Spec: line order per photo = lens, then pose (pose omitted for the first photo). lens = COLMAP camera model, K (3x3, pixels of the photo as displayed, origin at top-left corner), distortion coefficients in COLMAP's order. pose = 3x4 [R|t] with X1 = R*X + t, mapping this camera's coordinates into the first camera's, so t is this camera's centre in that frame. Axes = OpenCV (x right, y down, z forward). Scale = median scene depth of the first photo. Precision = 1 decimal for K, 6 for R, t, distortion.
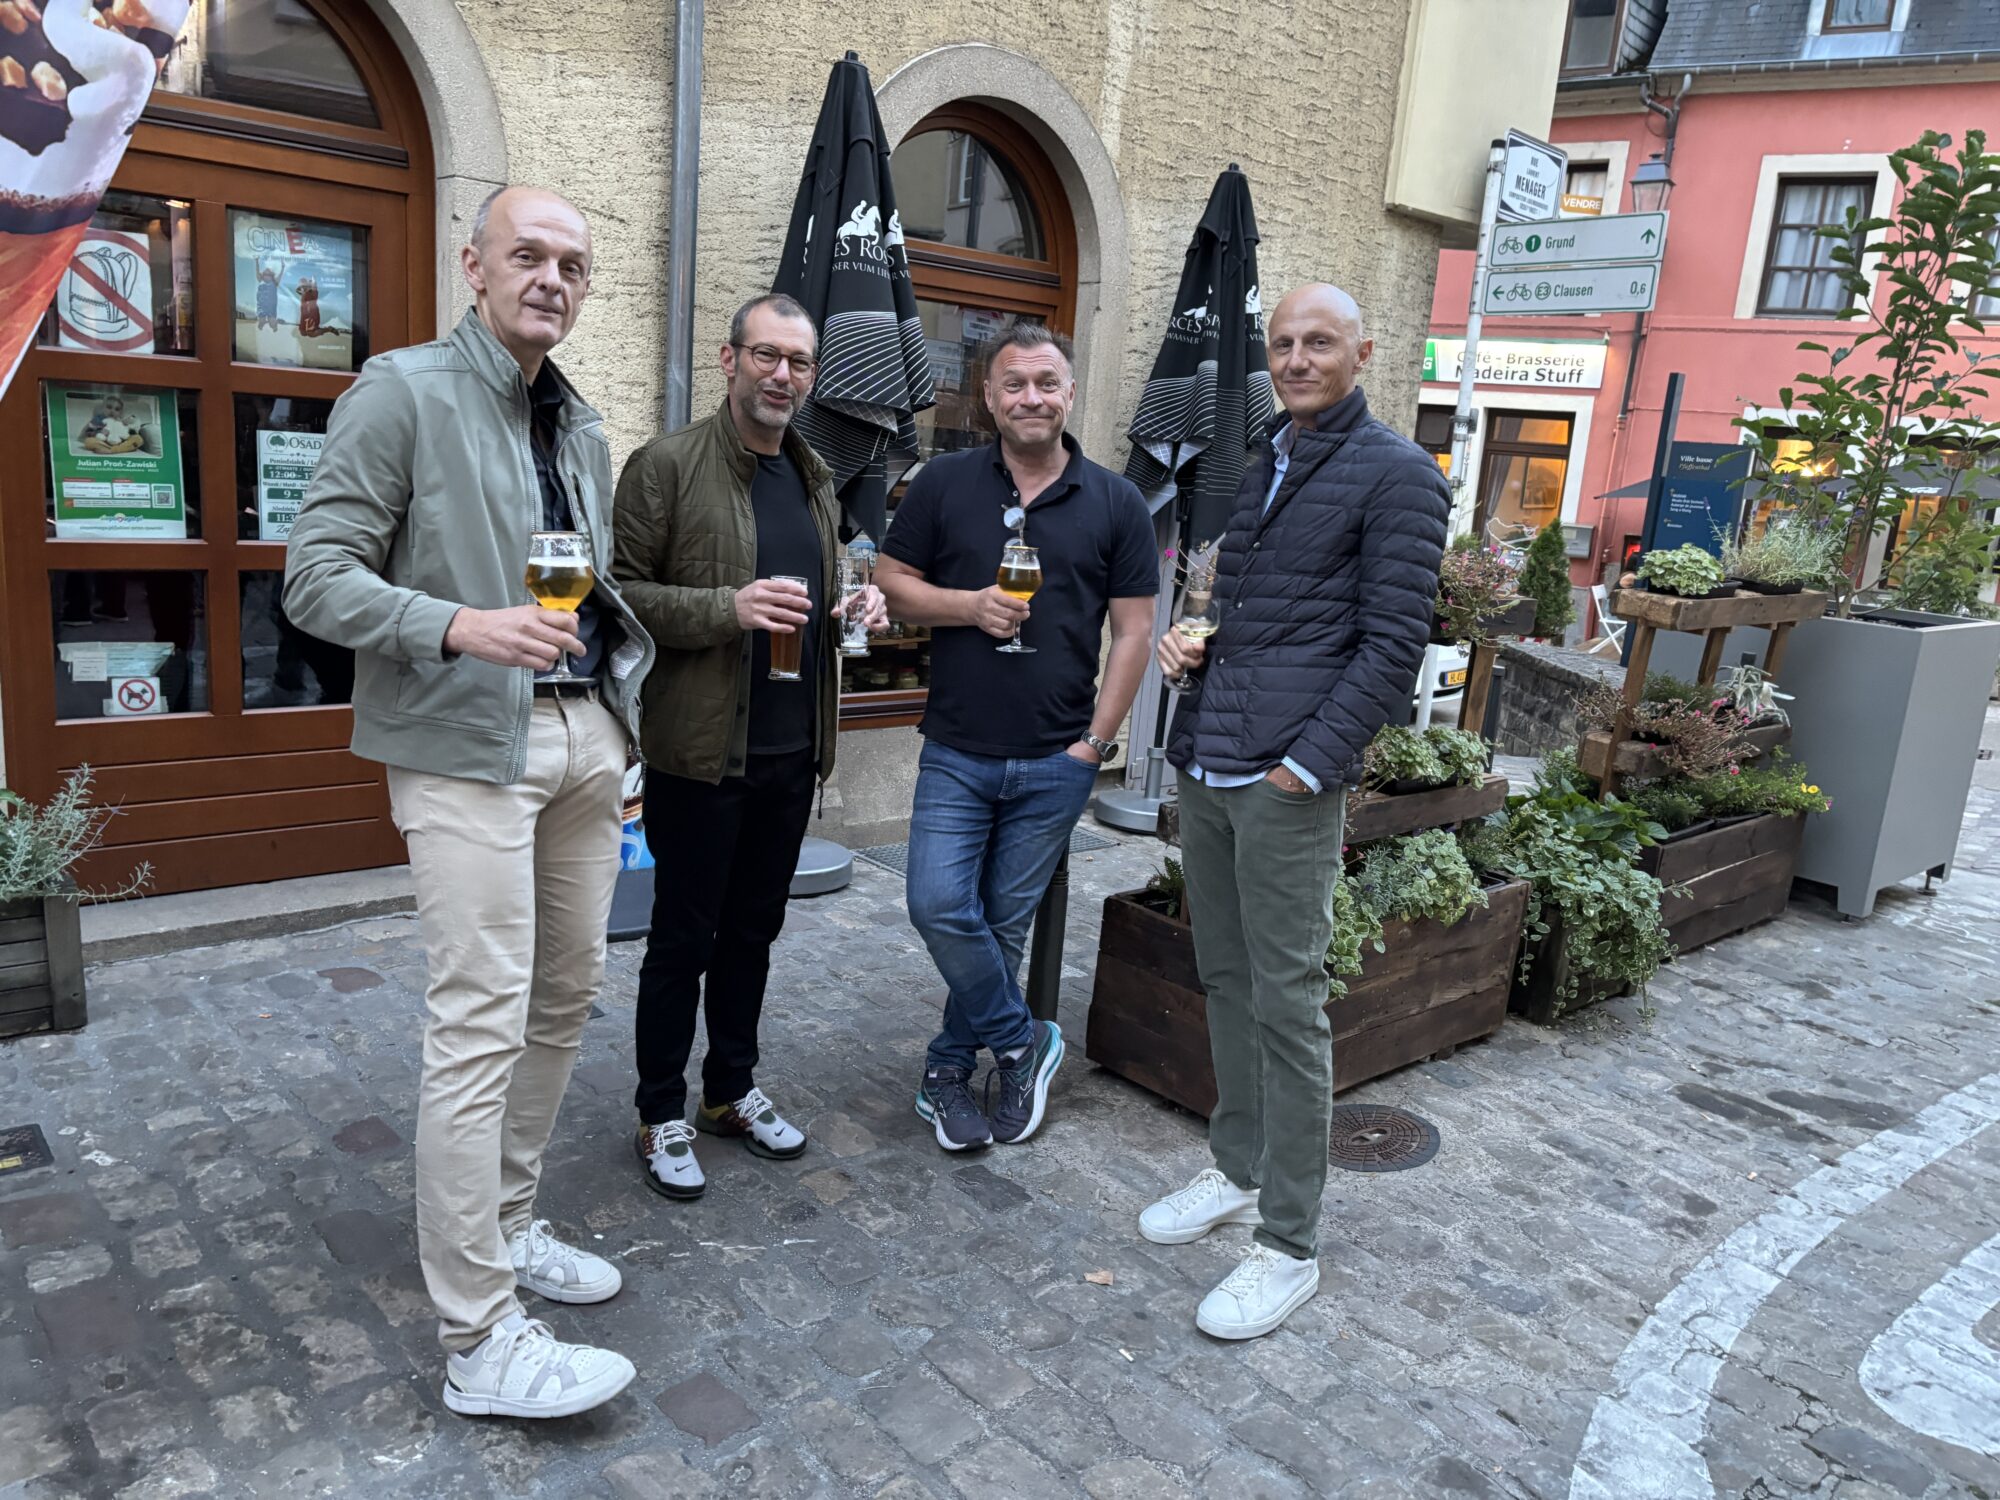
lens RADIAL K [[1521.7, 0, 997.8], [0, 1521.7, 757.6], [0, 0, 1]] dist [-0.002619, -0.006399]
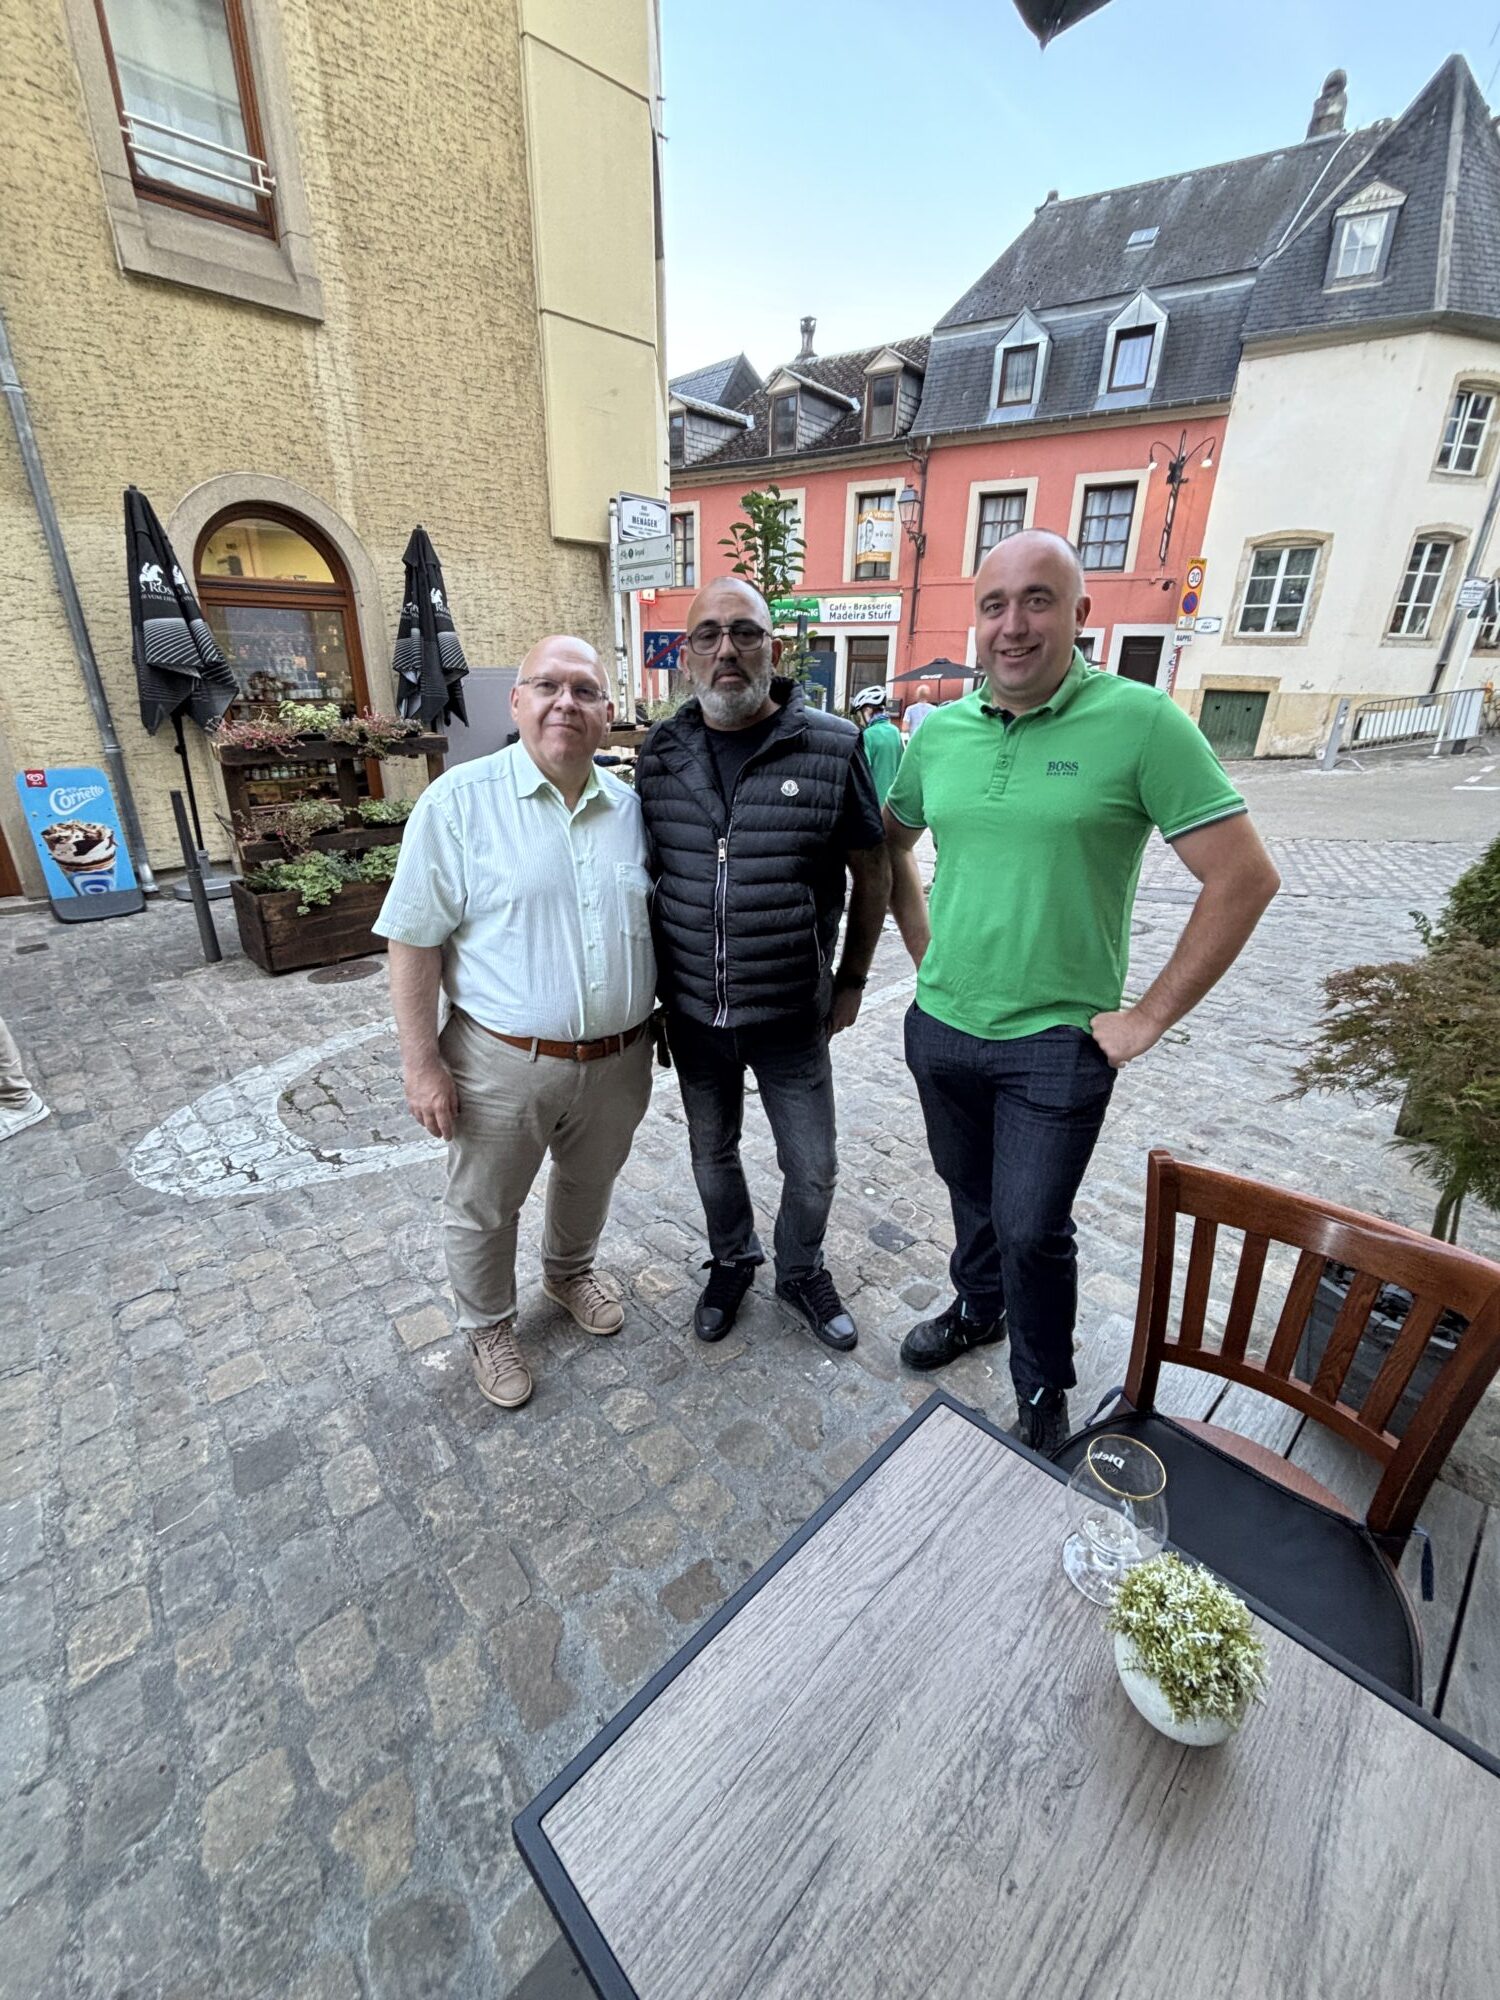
lens RADIAL K [[804.6, 0, 752.5], [0, 804.6, 992.8], [0, 0, 1]] dist [-0.010331, 0.000397]
pose [[0.997529, -0.068643, 0.014985, 0.441183], [0.064859, 0.981672, 0.179200, 0.049350], [-0.027011, -0.177785, 0.983699, -0.142419]]
